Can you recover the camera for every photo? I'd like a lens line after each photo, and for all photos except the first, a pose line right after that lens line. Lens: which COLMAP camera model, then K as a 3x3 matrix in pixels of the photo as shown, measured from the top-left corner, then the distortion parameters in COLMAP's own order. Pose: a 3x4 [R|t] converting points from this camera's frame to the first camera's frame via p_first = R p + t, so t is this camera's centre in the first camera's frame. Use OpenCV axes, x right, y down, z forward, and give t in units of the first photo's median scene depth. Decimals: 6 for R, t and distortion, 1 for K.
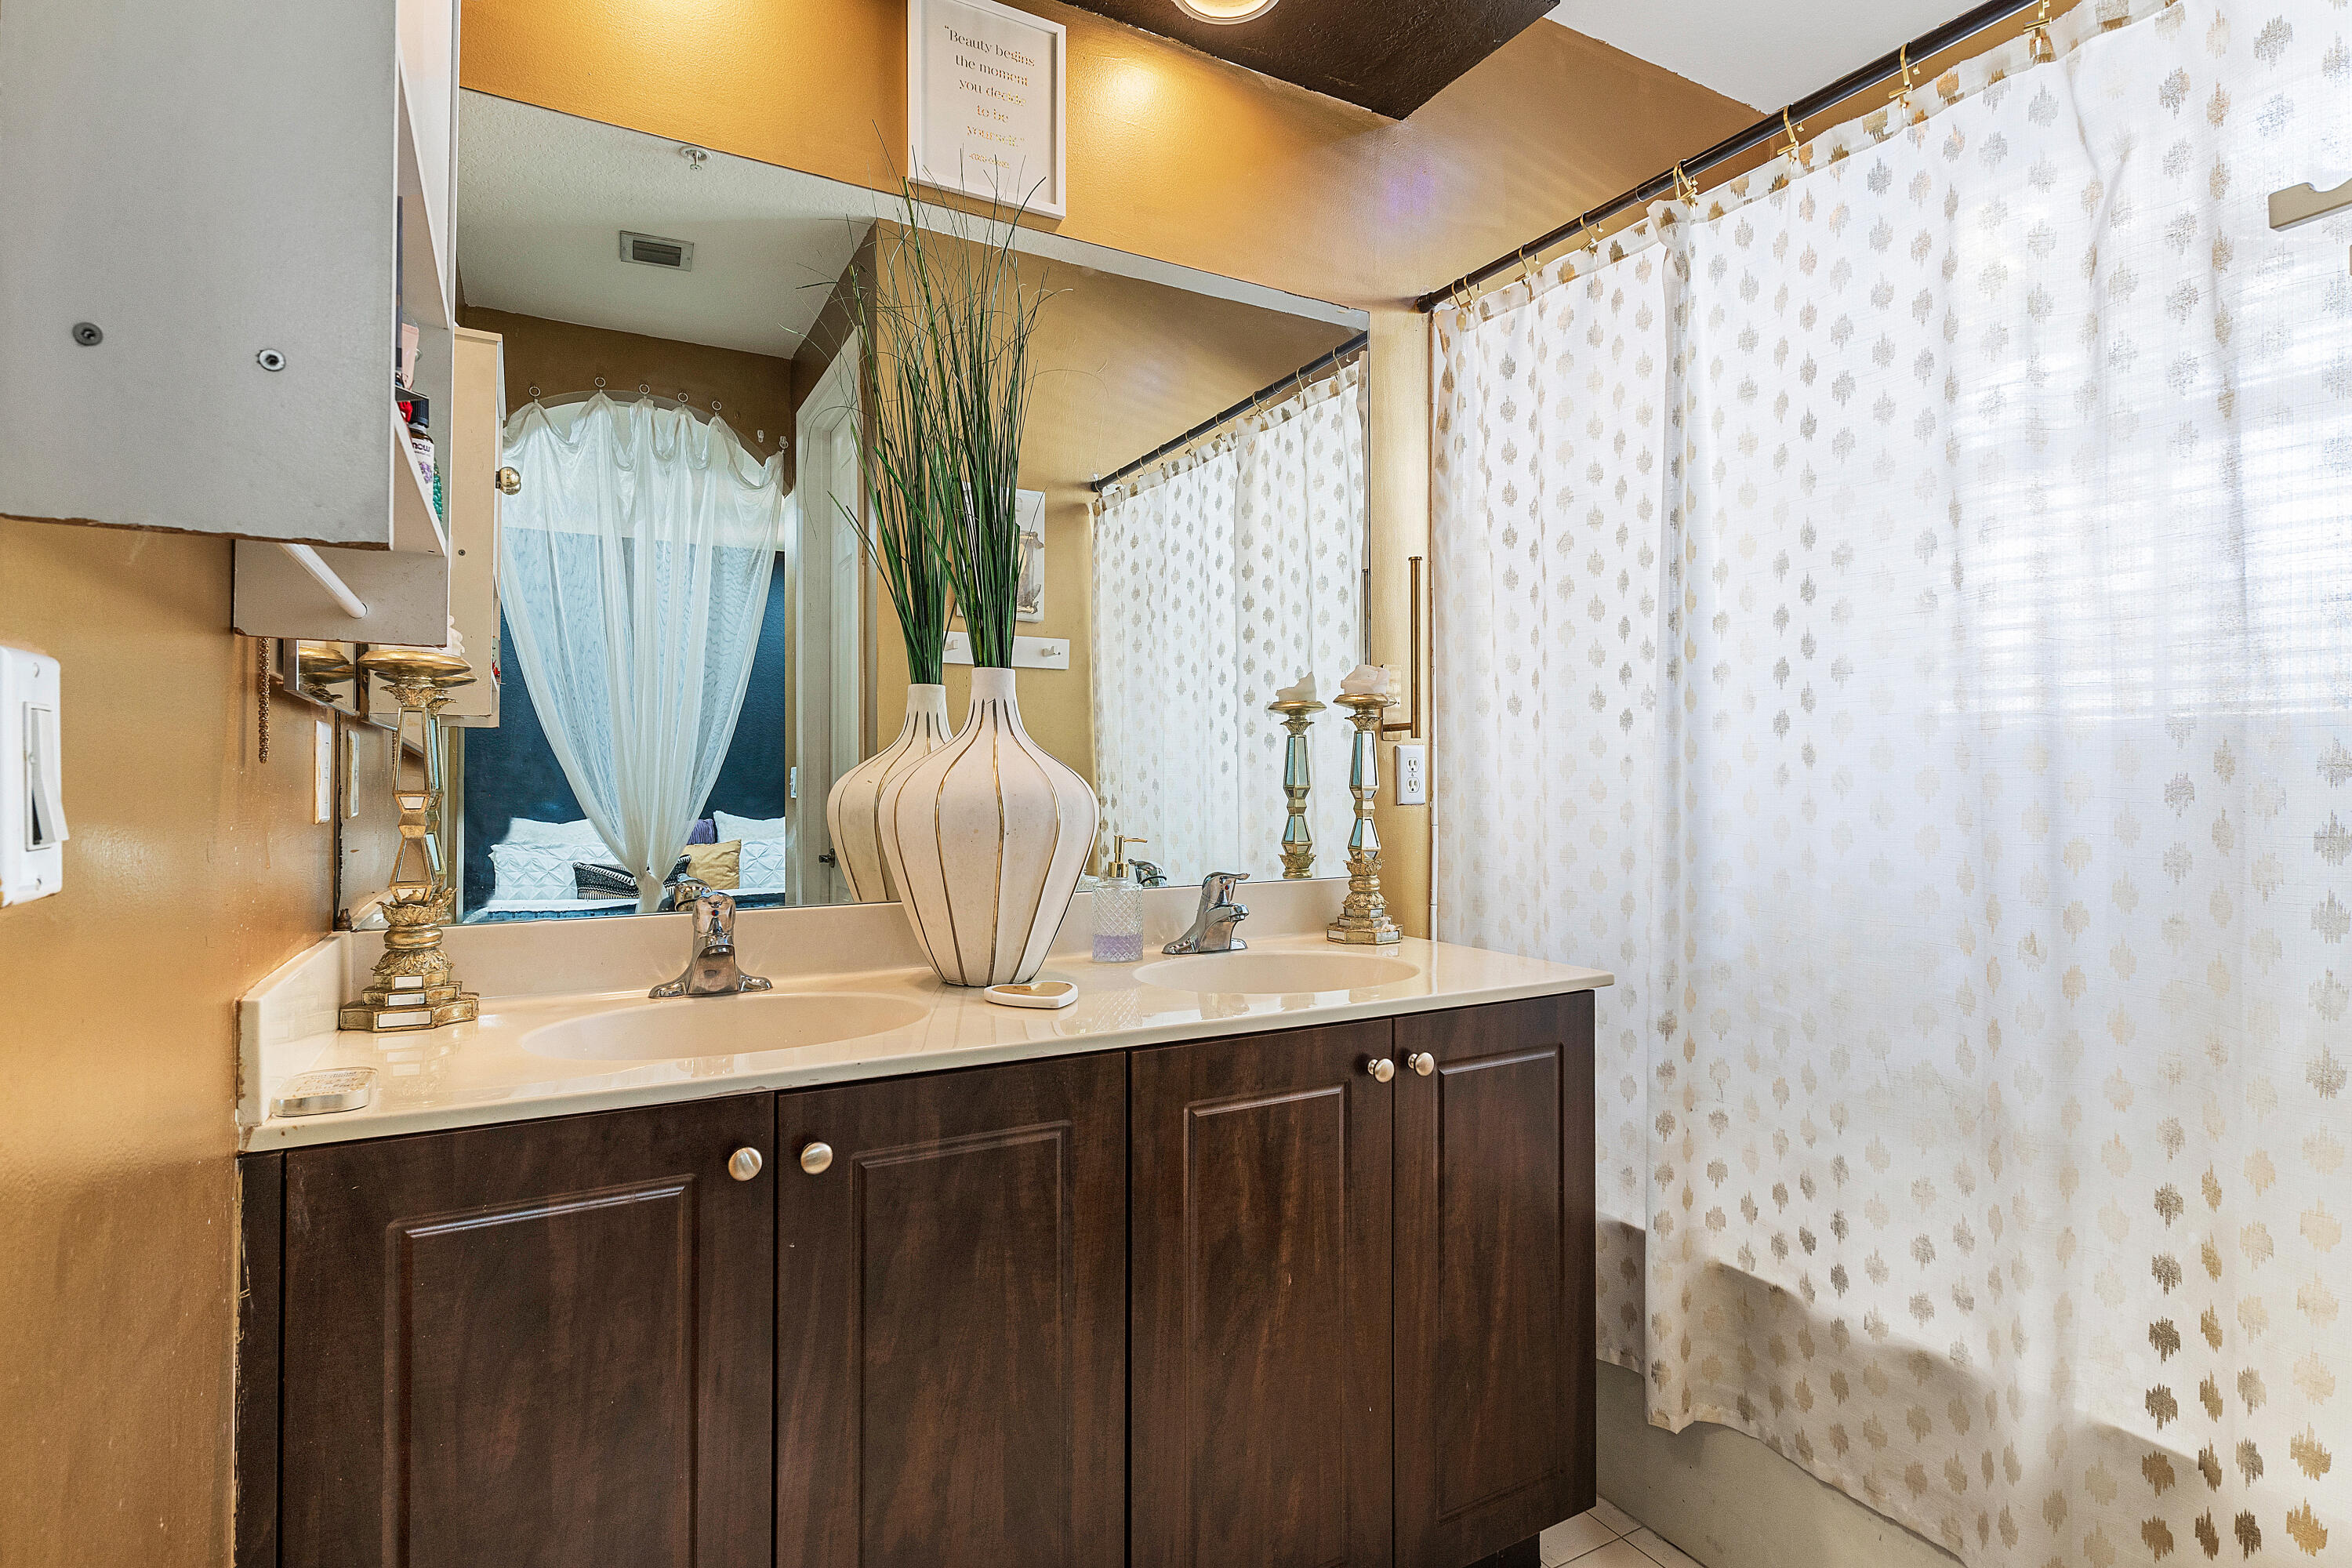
lens RADIAL K [[1155.5, 0, 1178.9], [0, 1155.5, 776.7], [0, 0, 1]] dist [0.001650, -0.003229]
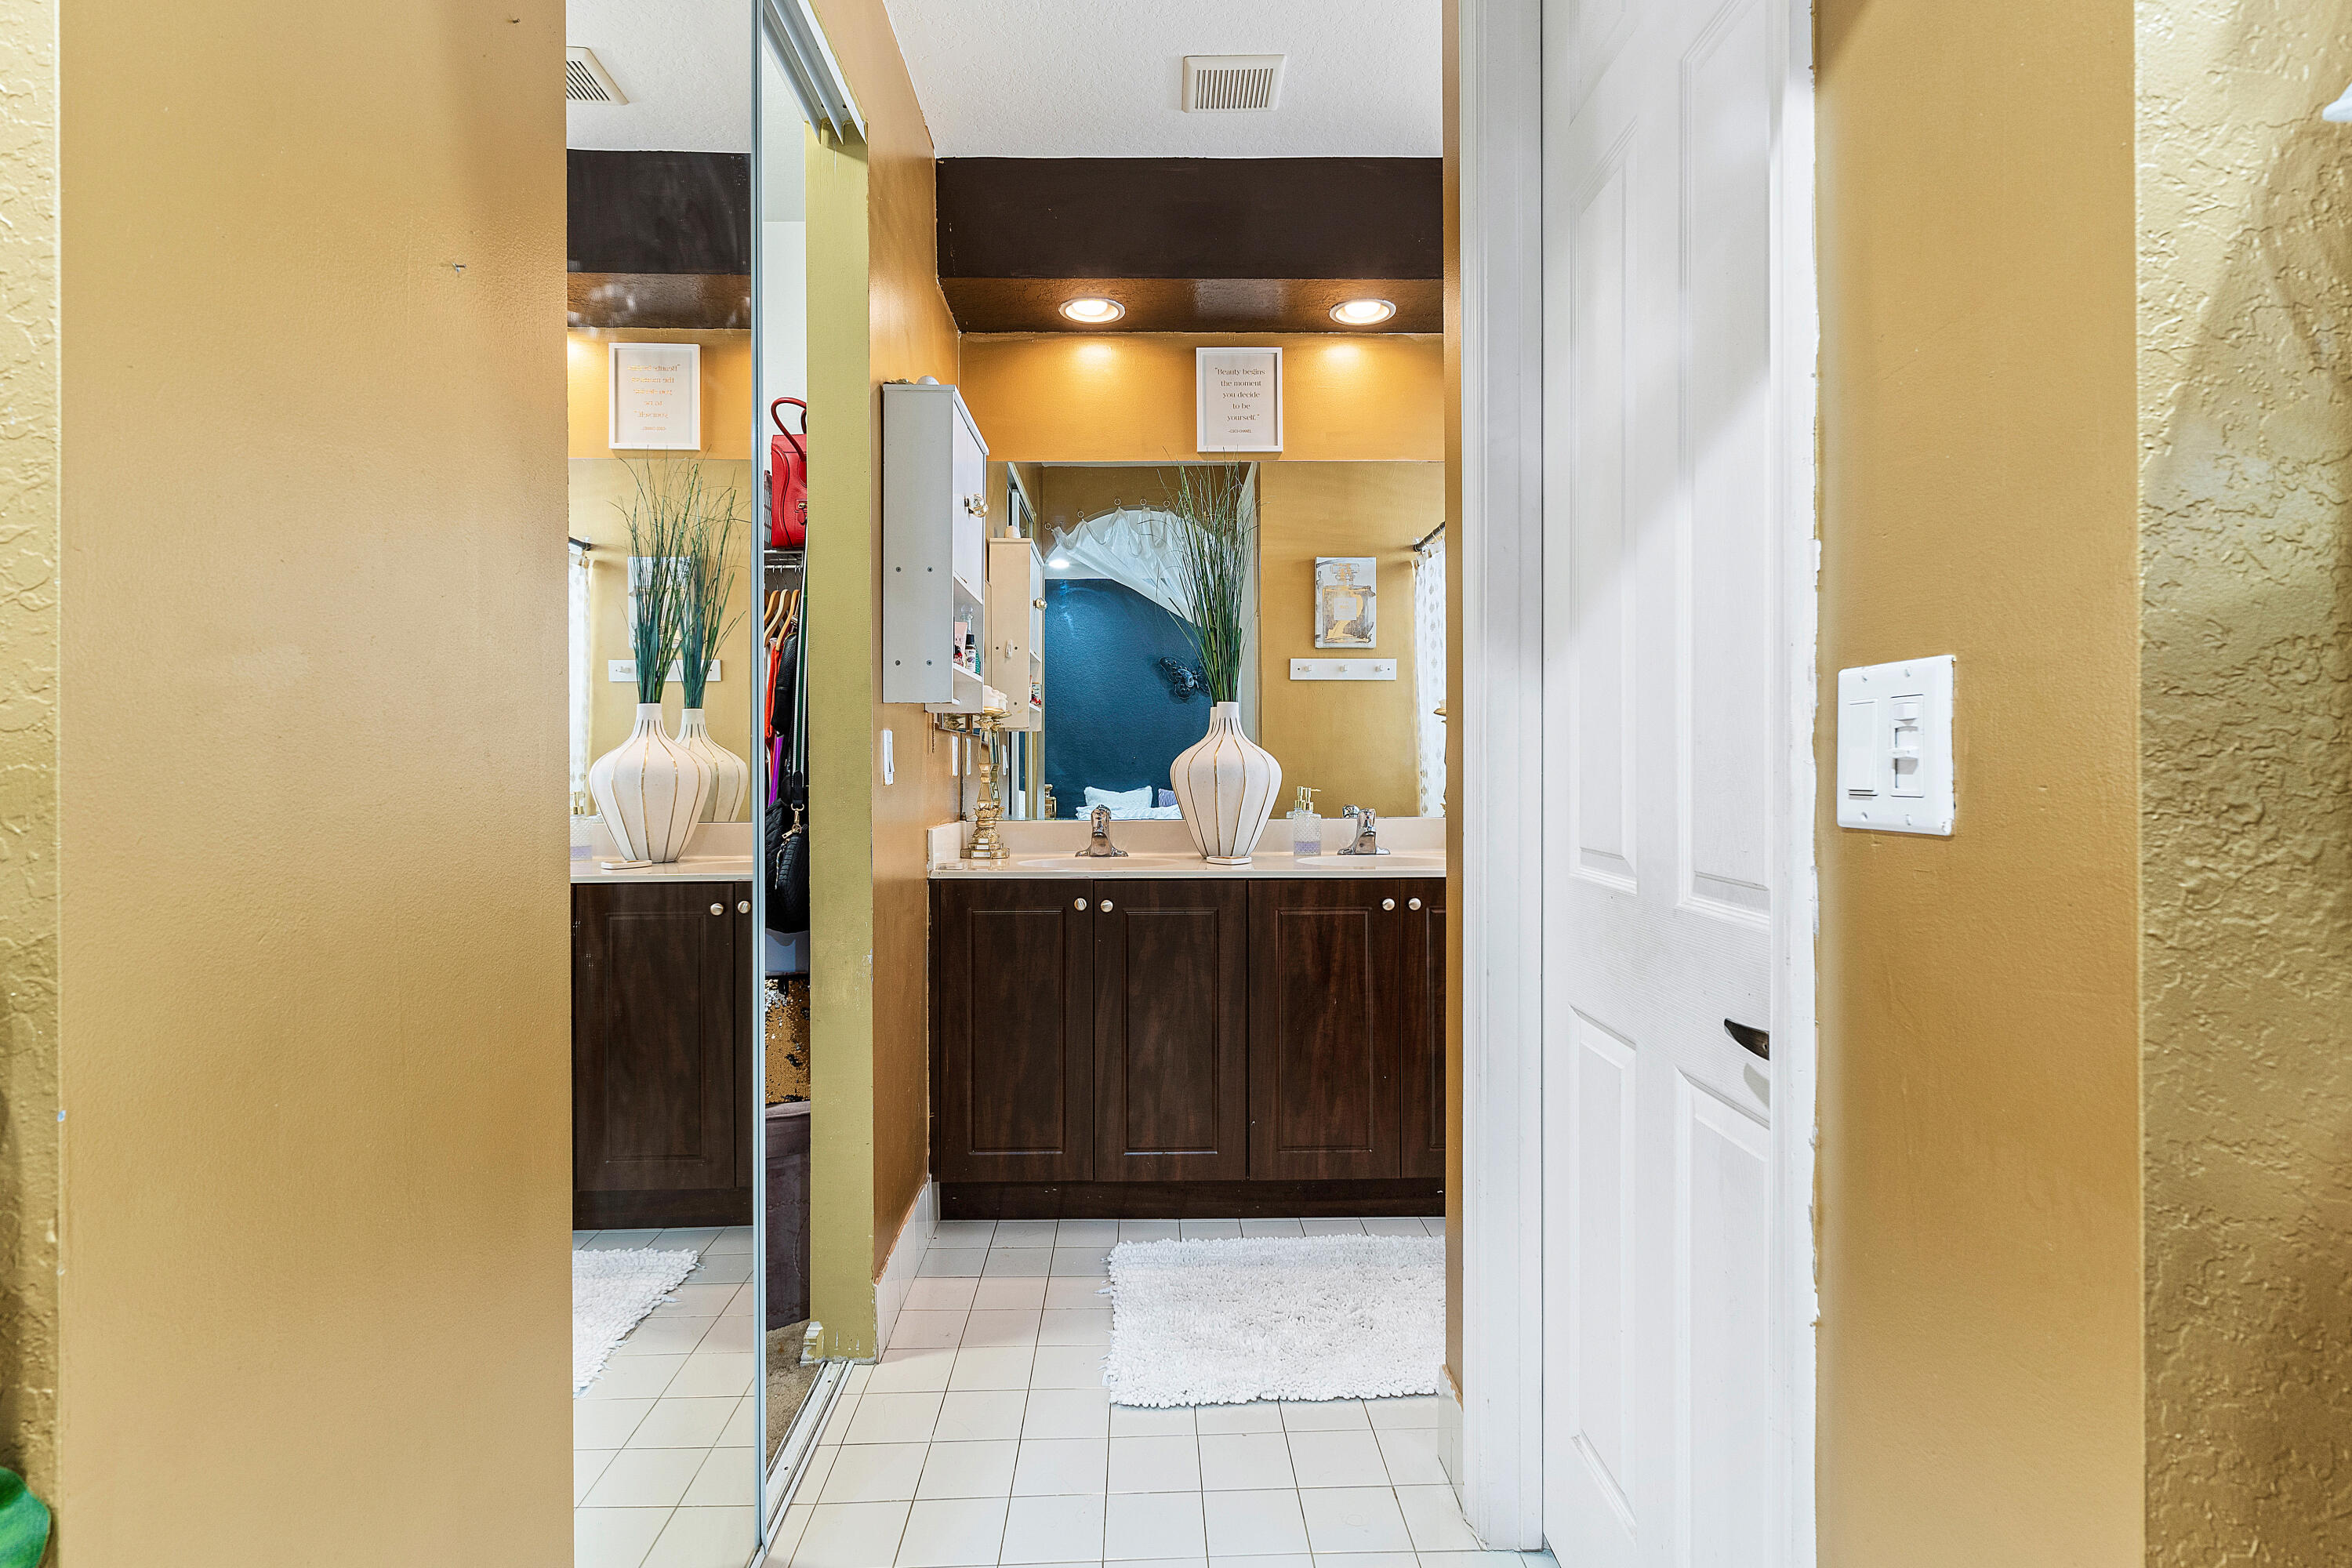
lens RADIAL K [[1155.5, 0, 1175.1], [0, 1155.5, 774.5], [0, 0, 1]] dist [0.001650, -0.003229]
pose [[0.885303, 0.001941, -0.465010, 0.837377], [0.005596, 0.999874, 0.014828, 0.001391], [0.464981, -0.015730, 0.885181, -0.986573]]
